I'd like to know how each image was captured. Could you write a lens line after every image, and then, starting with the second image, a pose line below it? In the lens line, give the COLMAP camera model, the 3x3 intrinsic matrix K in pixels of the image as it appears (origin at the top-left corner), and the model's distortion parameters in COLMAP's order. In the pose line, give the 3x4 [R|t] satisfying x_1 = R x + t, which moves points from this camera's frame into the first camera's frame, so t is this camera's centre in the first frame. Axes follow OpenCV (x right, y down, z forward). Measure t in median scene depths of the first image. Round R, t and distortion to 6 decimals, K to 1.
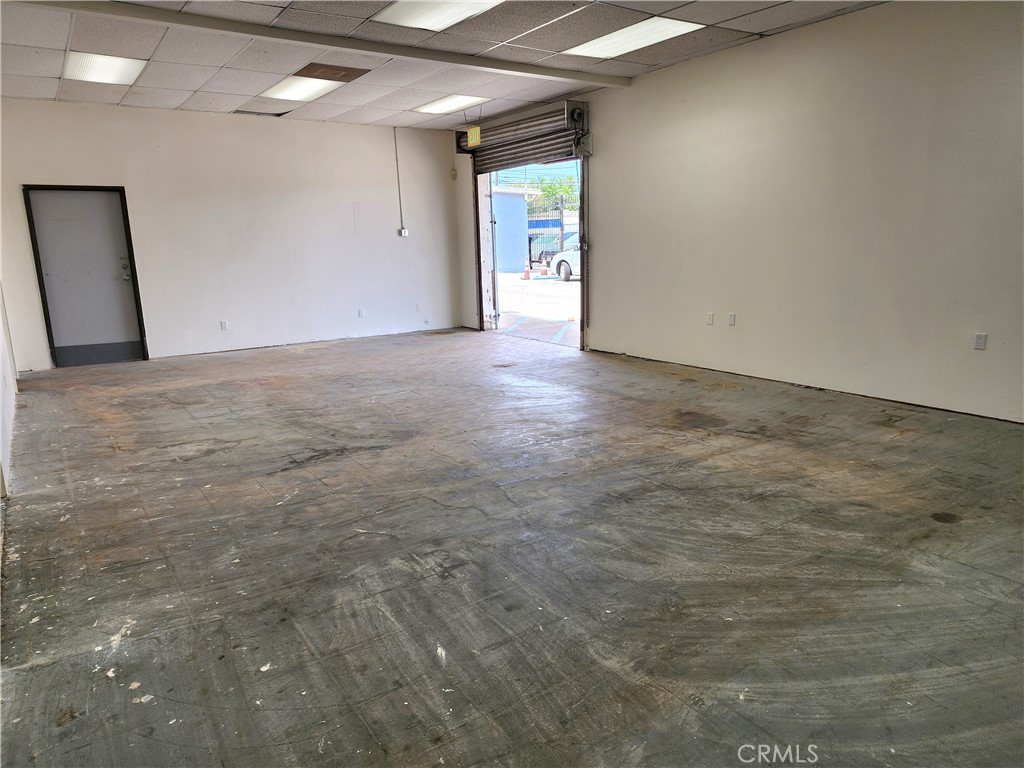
lens RADIAL K [[691.6, 0, 517.0], [0, 691.6, 380.0], [0, 0, 1]] dist [0.066690, -0.068807]
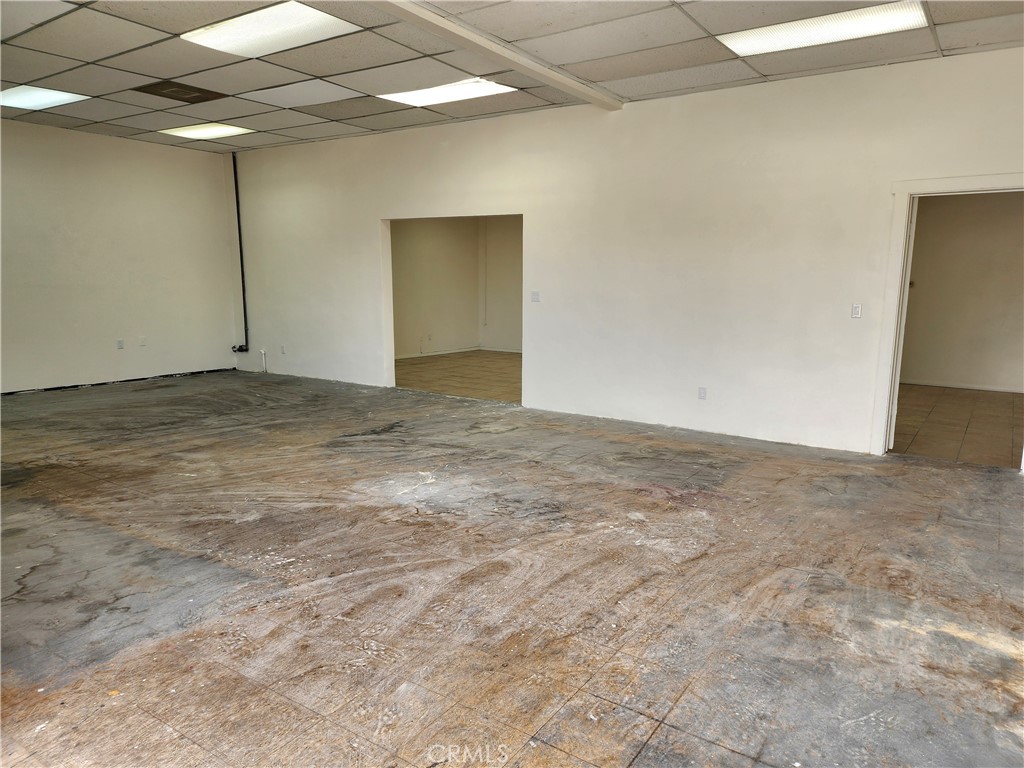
lens RADIAL K [[686.2, 0, 521.4], [0, 686.2, 384.2], [0, 0, 1]] dist [0.090103, -0.078004]
pose [[-0.930023, 0.074935, -0.359779, -0.053529], [-0.060031, 0.934864, 0.349893, -0.530304], [0.362564, 0.347007, -0.864947, 2.521026]]
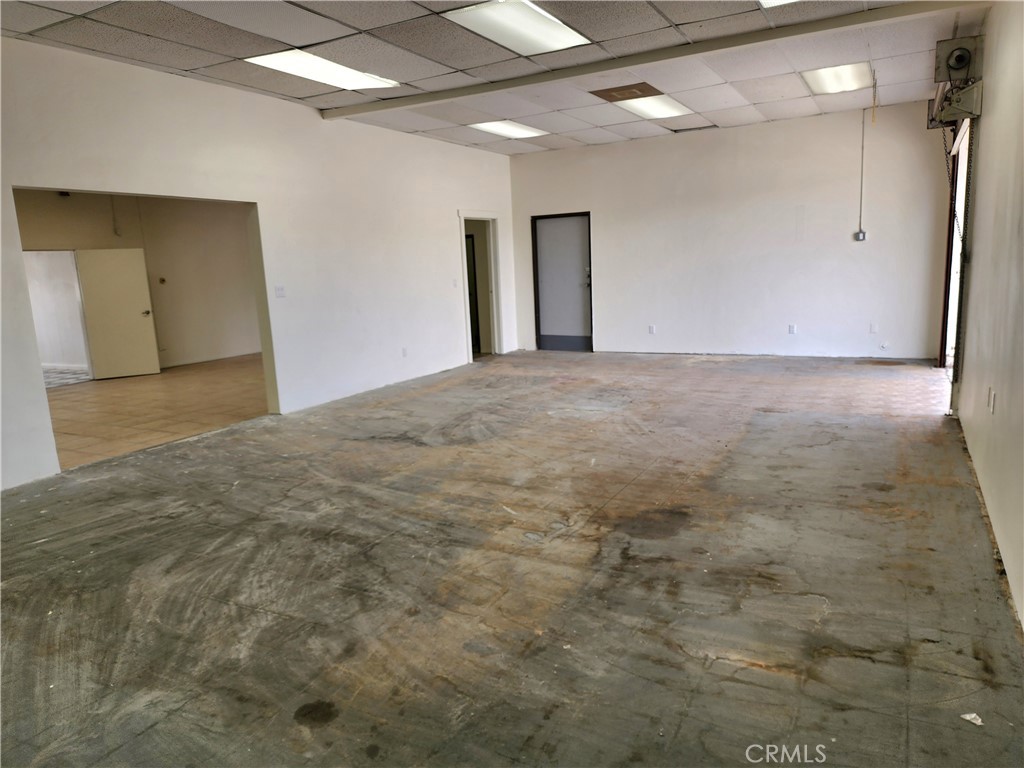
lens RADIAL K [[691.6, 0, 517.0], [0, 691.6, 380.0], [0, 0, 1]] dist [0.066690, -0.068807]
pose [[0.450740, 0.156114, -0.878898, 0.998677], [-0.147196, 0.984109, 0.099312, -0.168234], [0.880435, 0.084607, 0.466557, 0.676465]]
